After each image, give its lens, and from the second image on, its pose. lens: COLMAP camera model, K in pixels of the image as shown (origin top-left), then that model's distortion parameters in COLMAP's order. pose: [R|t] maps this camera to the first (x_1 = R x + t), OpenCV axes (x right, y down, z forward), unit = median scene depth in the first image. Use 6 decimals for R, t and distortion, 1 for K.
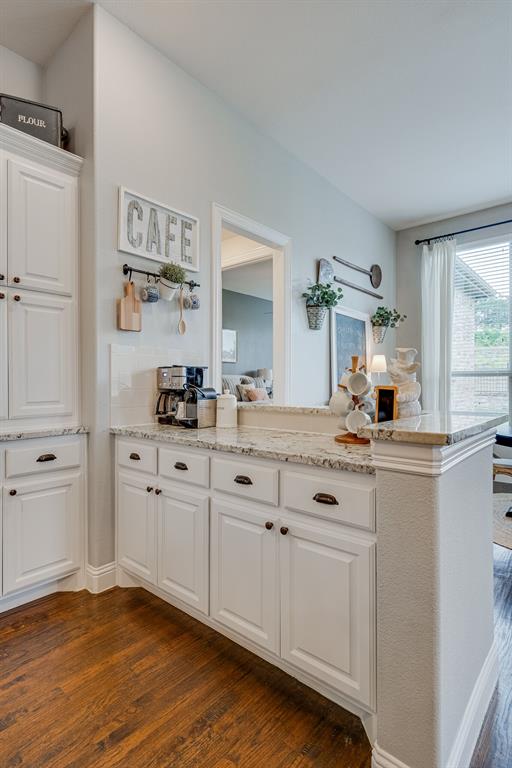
lens RADIAL K [[391.3, 0, 256.0], [0, 391.3, 384.0], [0, 0, 1]] dist [0.001470, 0.000774]
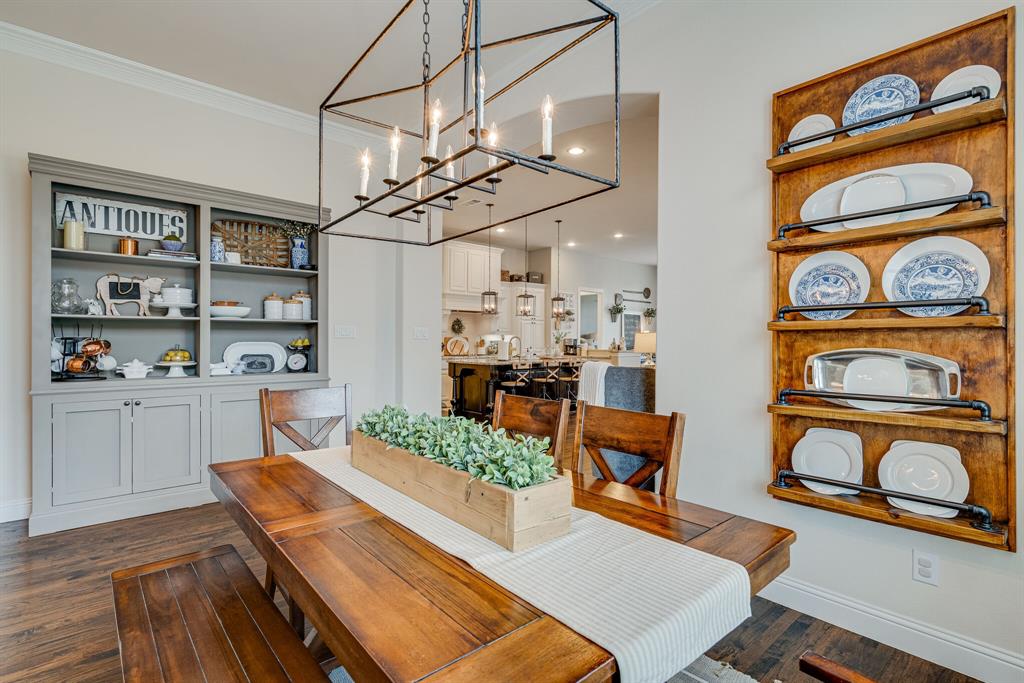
lens RADIAL K [[473.8, 0, 494.6], [0, 473.8, 341.8], [0, 0, 1]] dist [-0.000572, -0.000018]
pose [[0.985182, 0.005667, -0.171417, -0.086648], [-0.005577, 0.999984, 0.001010, -0.010254], [0.171420, -0.000039, 0.985198, -2.144885]]
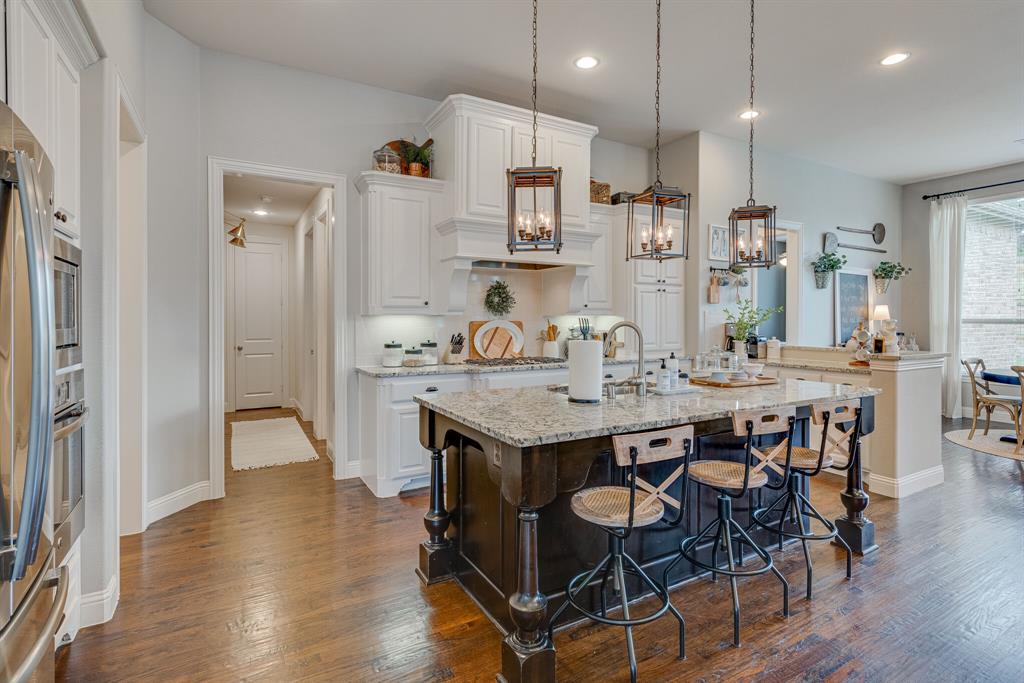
lens RADIAL K [[509.2, 0, 515.9], [0, 509.2, 320.4], [0, 0, 1]] dist [0.000056, 0.000932]
pose [[0.945419, 0.003929, -0.325833, -0.251806], [-0.003085, 0.999990, 0.003107, -0.036965], [0.325842, -0.001932, 0.945422, -0.902943]]
